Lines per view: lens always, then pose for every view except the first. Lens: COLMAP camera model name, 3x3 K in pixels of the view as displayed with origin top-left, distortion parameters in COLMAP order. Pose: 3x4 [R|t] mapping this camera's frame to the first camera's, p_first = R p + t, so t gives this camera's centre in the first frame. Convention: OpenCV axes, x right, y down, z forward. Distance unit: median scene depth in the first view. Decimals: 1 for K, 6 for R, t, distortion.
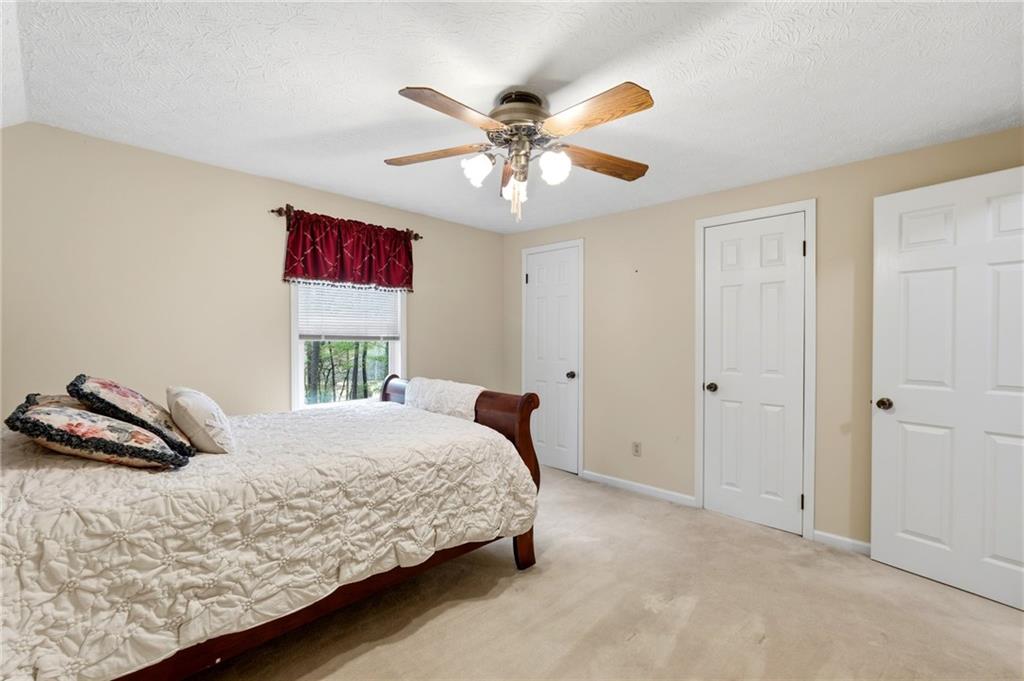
lens RADIAL K [[446.3, 0, 512.0], [0, 446.3, 340.5], [0, 0, 1]] dist [0.000841, 0.000324]
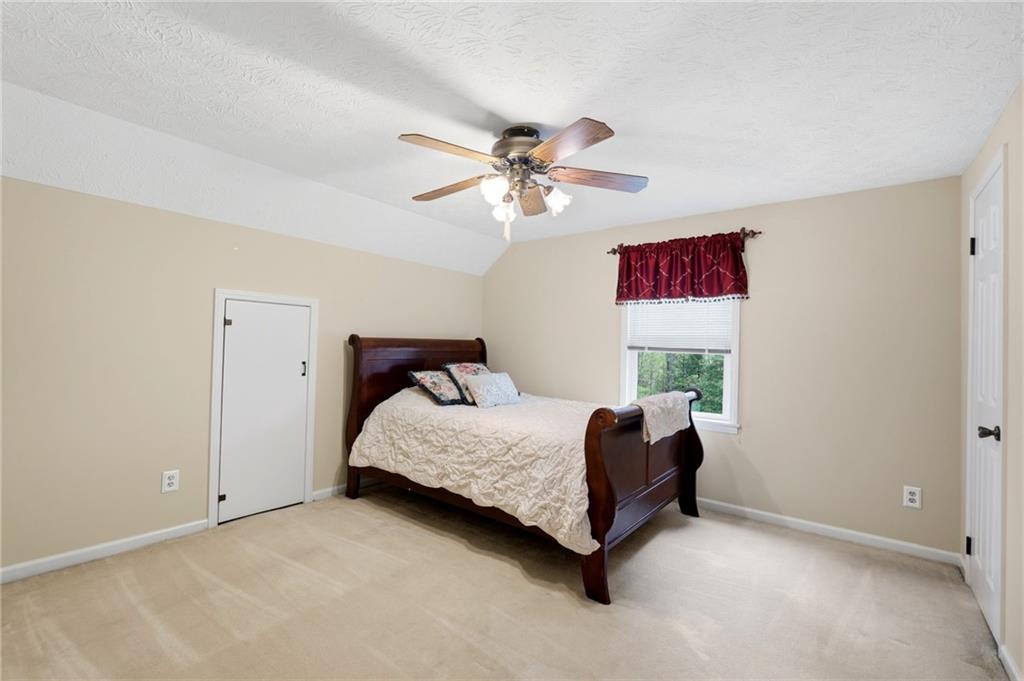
lens RADIAL K [[446.3, 0, 512.0], [0, 446.3, 340.5], [0, 0, 1]] dist [0.000841, 0.000324]
pose [[0.110092, -0.013419, -0.993831, 1.148577], [-0.031944, 0.999345, -0.017032, 0.004036], [0.993408, 0.033622, 0.109591, 0.892220]]
